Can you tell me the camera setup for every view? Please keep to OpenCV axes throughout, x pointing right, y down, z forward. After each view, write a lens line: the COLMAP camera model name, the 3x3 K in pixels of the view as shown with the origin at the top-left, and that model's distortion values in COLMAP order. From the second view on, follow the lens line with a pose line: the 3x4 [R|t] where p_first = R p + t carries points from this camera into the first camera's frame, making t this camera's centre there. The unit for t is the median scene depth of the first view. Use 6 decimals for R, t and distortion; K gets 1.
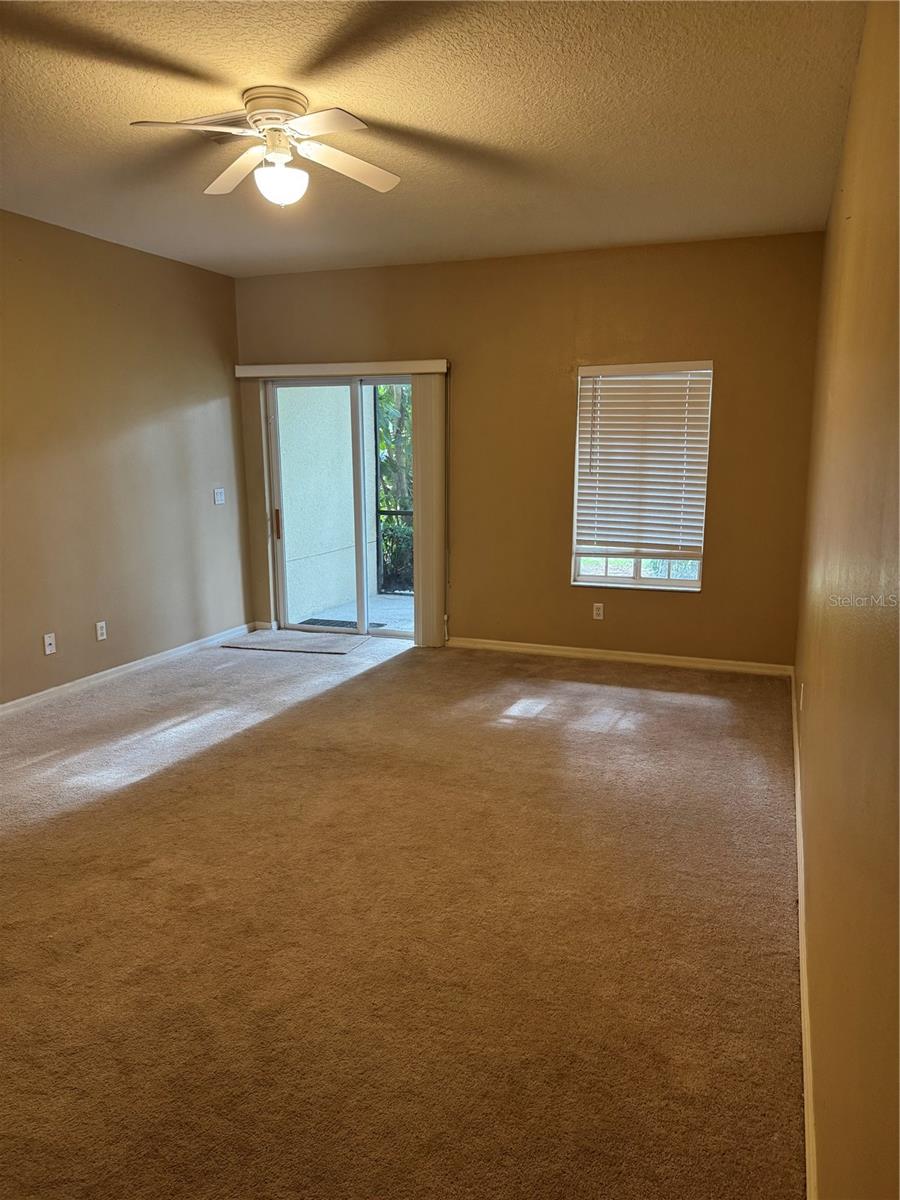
lens RADIAL K [[855.0, 0, 454.5], [0, 855.0, 600.4], [0, 0, 1]] dist [0.080330, -0.095983]
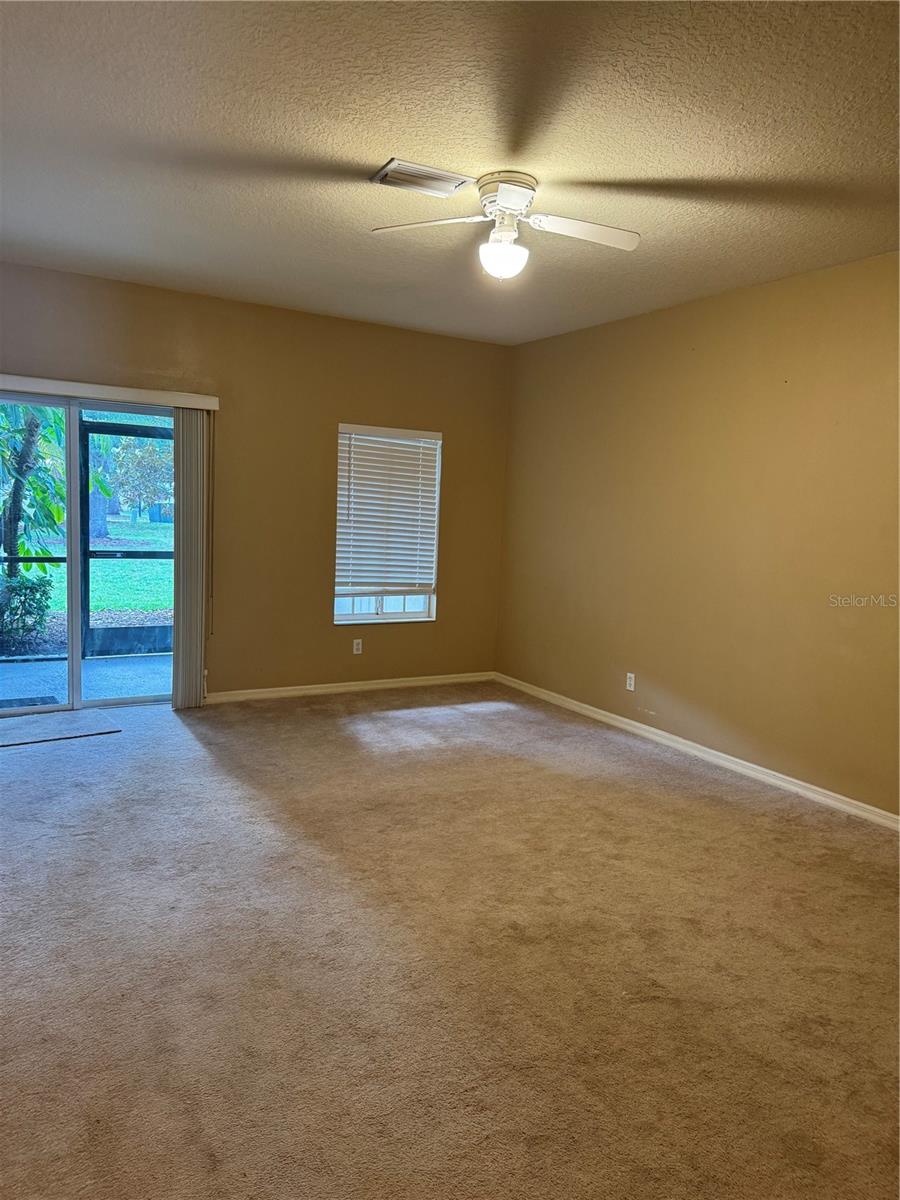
lens RADIAL K [[855.0, 0, 454.5], [0, 855.0, 600.4], [0, 0, 1]] dist [0.080330, -0.095983]
pose [[0.597042, -0.058337, 0.800086, -0.647417], [0.089812, 0.995943, 0.005598, -0.041989], [-0.797167, 0.068515, 0.599859, 0.251868]]
